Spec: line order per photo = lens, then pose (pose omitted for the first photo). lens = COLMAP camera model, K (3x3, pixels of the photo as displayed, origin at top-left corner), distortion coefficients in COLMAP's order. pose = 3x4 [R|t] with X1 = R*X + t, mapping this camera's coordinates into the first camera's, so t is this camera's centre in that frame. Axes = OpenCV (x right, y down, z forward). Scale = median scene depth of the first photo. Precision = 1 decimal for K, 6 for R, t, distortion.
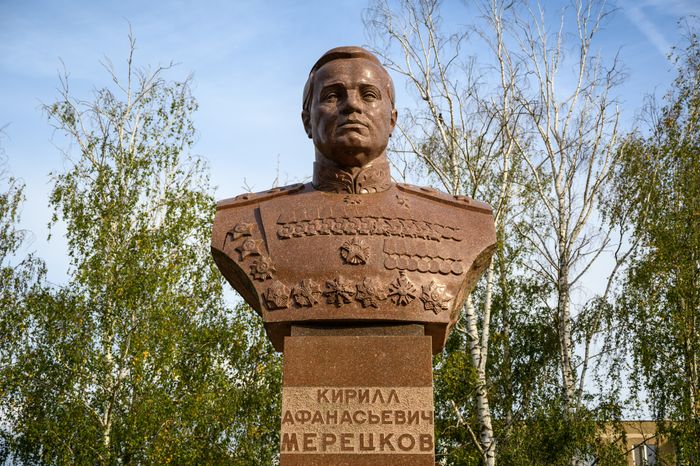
lens RADIAL K [[1165.1, 0, 345.3], [0, 1165.1, 234.0], [0, 0, 1]] dist [0.005334, 0.000000]
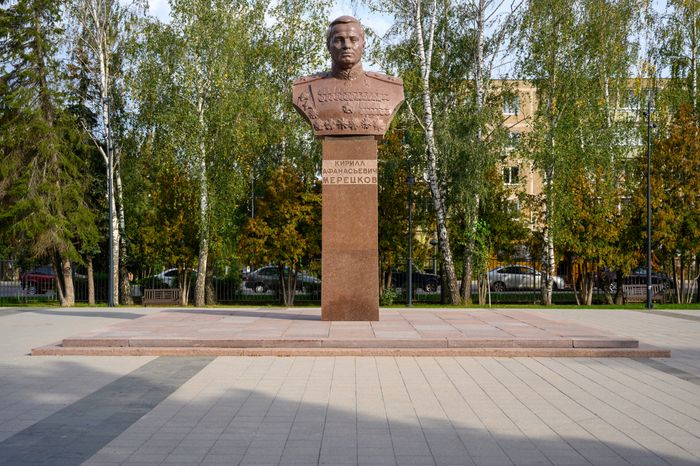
lens RADIAL K [[960.6, 0, 350.0], [0, 960.6, 234.4], [0, 0, 1]] dist [-0.014110, 0.000000]
pose [[0.999938, -0.010051, 0.004825, -0.001382], [0.007779, 0.938970, 0.343910, -0.439724], [-0.007987, -0.343851, 0.938990, -1.080406]]
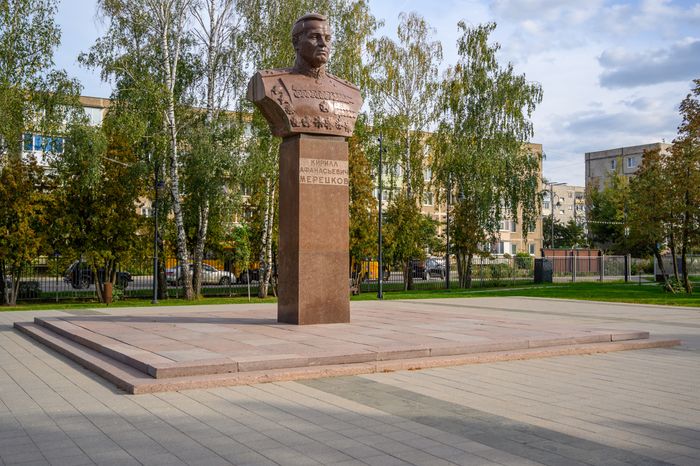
lens RADIAL K [[757.5, 0, 350.9], [0, 757.5, 231.4], [0, 0, 1]] dist [-0.021035, 0.000000]
pose [[0.851148, 0.008772, 0.524853, -0.780875], [-0.186788, 0.939479, 0.287210, -0.207345], [-0.490569, -0.342495, 0.801274, -0.448012]]
